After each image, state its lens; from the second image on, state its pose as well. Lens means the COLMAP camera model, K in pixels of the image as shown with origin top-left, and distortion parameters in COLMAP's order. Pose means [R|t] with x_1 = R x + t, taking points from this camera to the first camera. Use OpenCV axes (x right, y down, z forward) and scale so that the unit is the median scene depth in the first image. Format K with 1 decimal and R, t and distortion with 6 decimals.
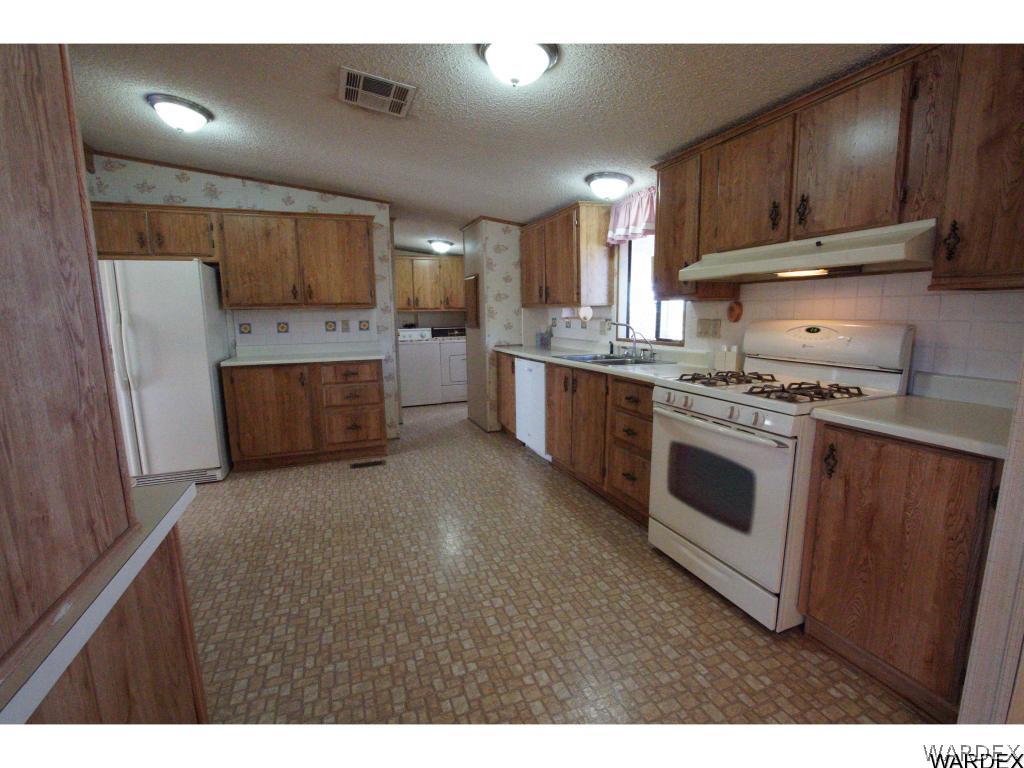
lens RADIAL K [[455.1, 0, 512.0], [0, 455.1, 384.0], [0, 0, 1]] dist [-0.032490, 0.000790]
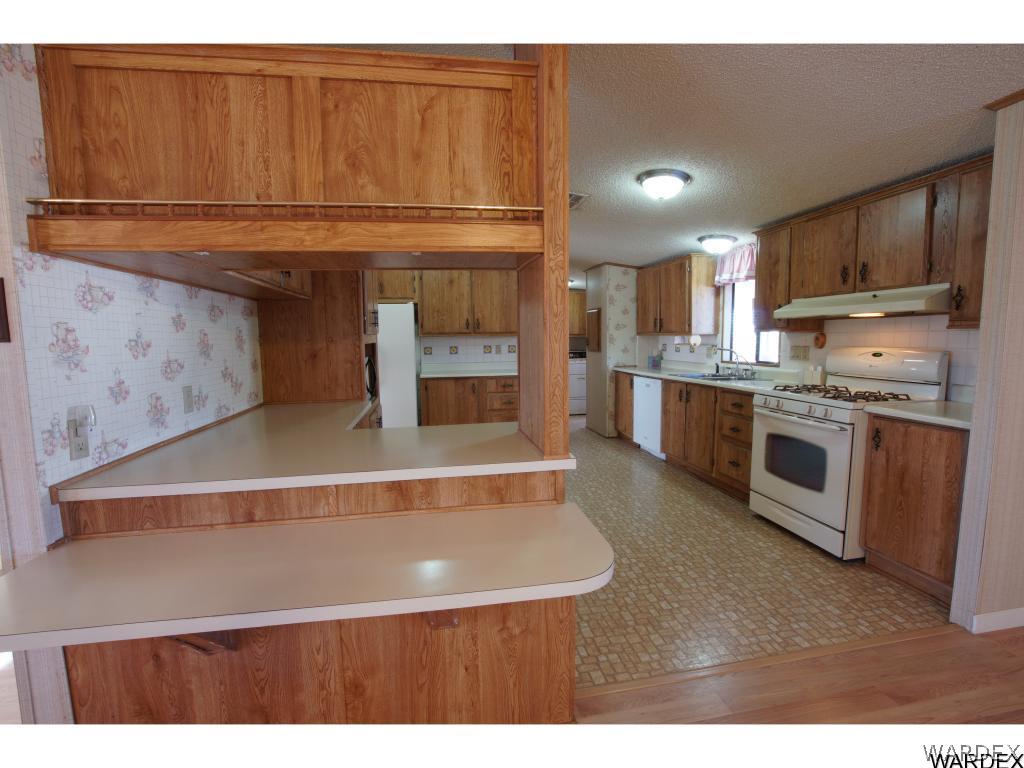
lens RADIAL K [[455.1, 0, 512.0], [0, 455.1, 384.0], [0, 0, 1]] dist [-0.032490, 0.000790]
pose [[0.982139, 0.017978, -0.187297, -0.137828], [-0.027439, 0.998468, -0.048045, 0.052247], [0.186146, 0.052327, 0.981128, -0.432412]]
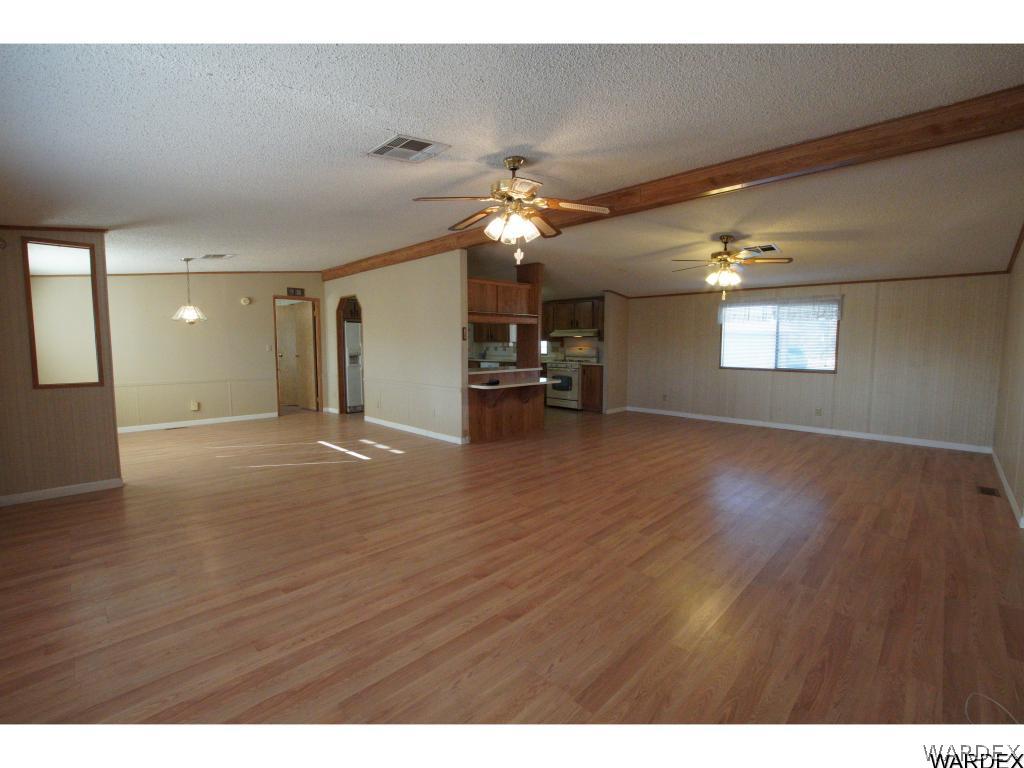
lens RADIAL K [[455.1, 0, 512.0], [0, 455.1, 384.0], [0, 0, 1]] dist [-0.032490, 0.000790]
pose [[0.912201, -0.023185, 0.409086, -1.377624], [0.051019, 0.997055, -0.057257, 0.343733], [-0.406554, 0.073101, 0.910697, -2.146470]]
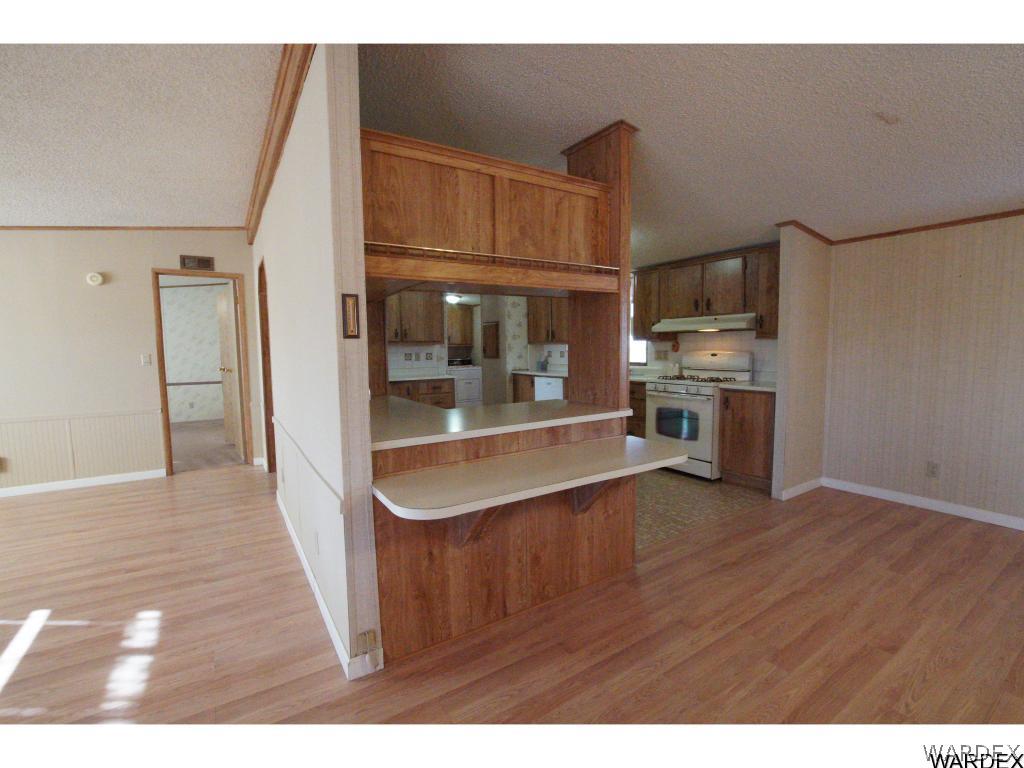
lens RADIAL K [[455.1, 0, 512.0], [0, 455.1, 384.0], [0, 0, 1]] dist [-0.032490, 0.000790]
pose [[0.978175, -0.017243, 0.207064, -0.612865], [0.032973, 0.996804, -0.072760, 0.121322], [-0.205148, 0.077999, 0.975618, -0.767802]]
